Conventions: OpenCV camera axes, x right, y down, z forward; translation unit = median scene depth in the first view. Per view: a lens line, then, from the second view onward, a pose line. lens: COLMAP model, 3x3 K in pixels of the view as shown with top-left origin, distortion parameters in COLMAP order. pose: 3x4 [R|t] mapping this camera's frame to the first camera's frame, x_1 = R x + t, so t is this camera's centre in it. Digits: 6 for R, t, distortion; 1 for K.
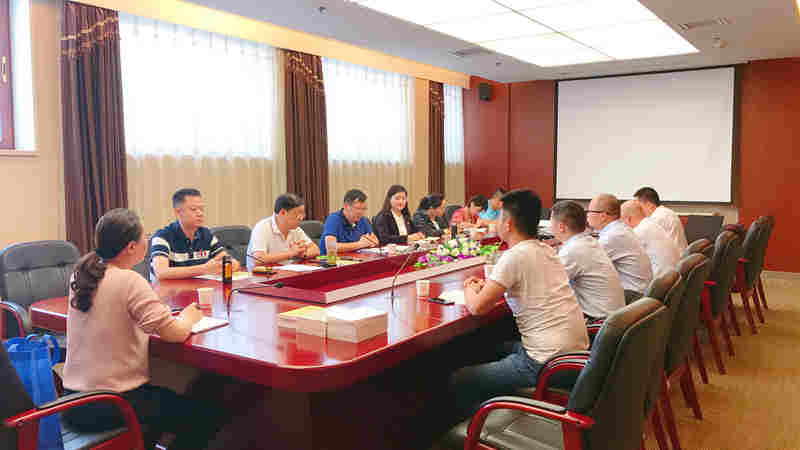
lens RADIAL K [[649.0, 0, 400.0], [0, 649.0, 225.0], [0, 0, 1]] dist [0.042500, 0.001419]
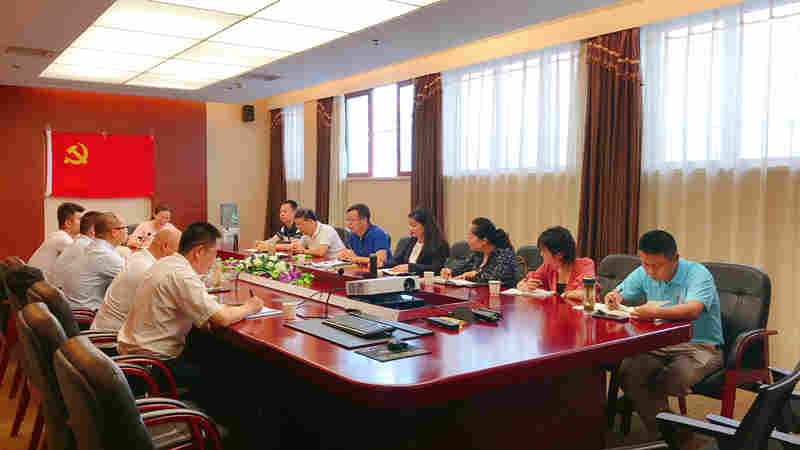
lens RADIAL K [[652.5, 0, 400.0], [0, 652.5, 225.0], [0, 0, 1]] dist [-0.080390, -0.001036]
pose [[-0.327866, 0.051162, -0.943338, 0.744722], [-0.071248, 0.994350, 0.078692, -0.094147], [0.942034, 0.093012, -0.322368, 1.172970]]
